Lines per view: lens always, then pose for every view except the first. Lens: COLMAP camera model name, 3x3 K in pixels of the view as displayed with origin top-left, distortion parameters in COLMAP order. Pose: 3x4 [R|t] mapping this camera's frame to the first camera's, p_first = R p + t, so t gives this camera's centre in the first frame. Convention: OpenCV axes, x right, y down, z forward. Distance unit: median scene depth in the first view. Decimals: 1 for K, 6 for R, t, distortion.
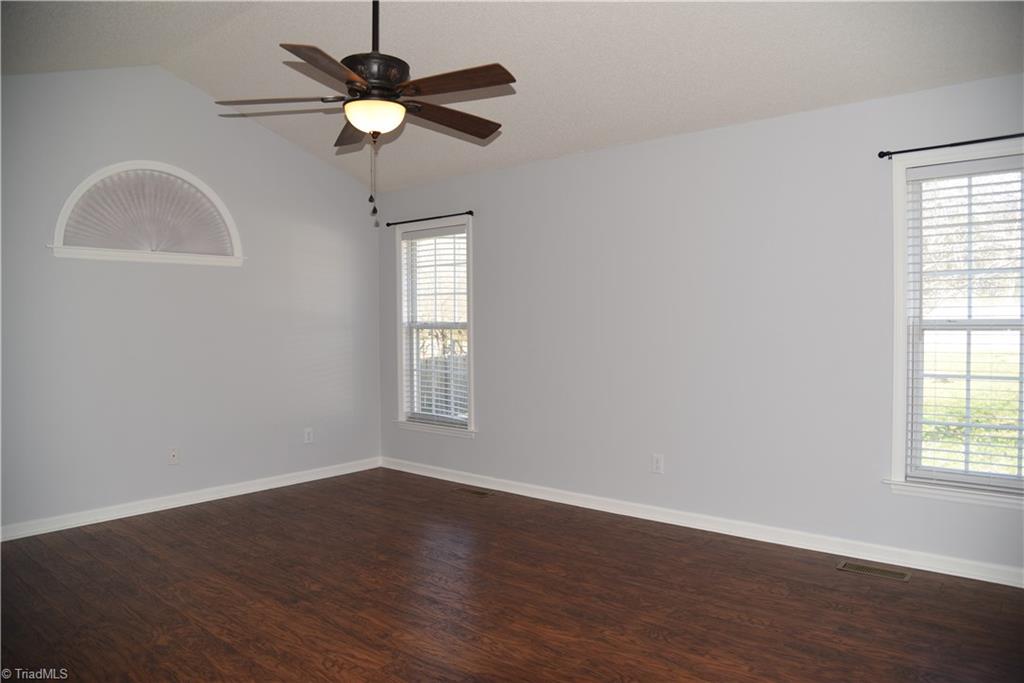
lens RADIAL K [[696.2, 0, 512.0], [0, 696.2, 341.5], [0, 0, 1]] dist [-0.080001, 0.002678]
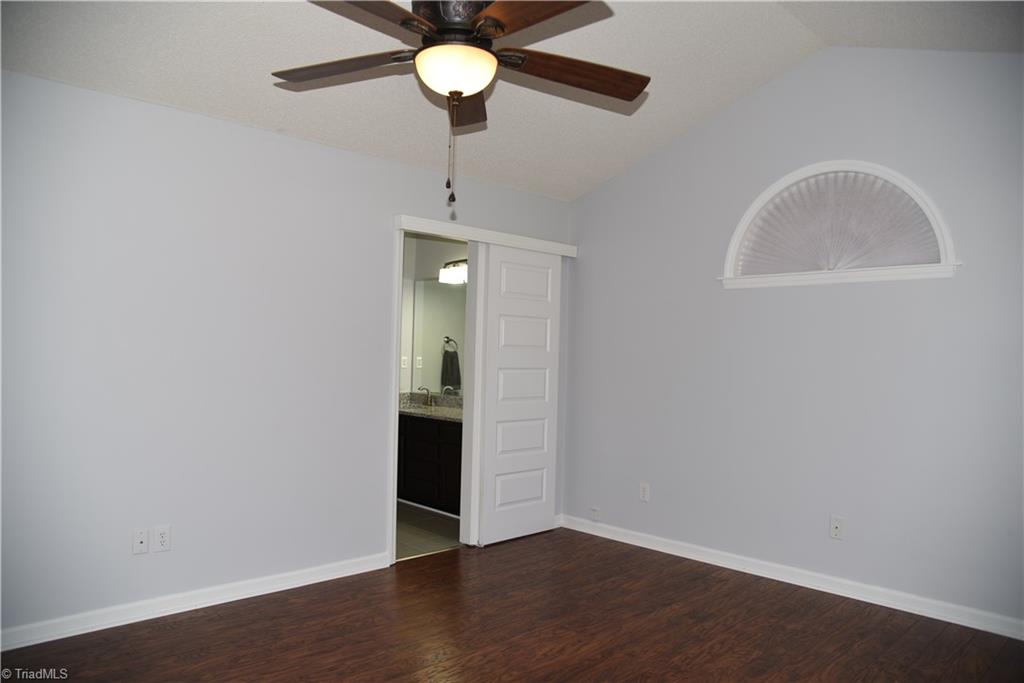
lens RADIAL K [[696.2, 0, 512.0], [0, 696.2, 341.5], [0, 0, 1]] dist [-0.080001, 0.002678]
pose [[-0.108445, -0.014382, -0.993998, 0.398010], [-0.049933, 0.998712, -0.009003, -0.025253], [0.992848, 0.048657, -0.109024, 0.866865]]
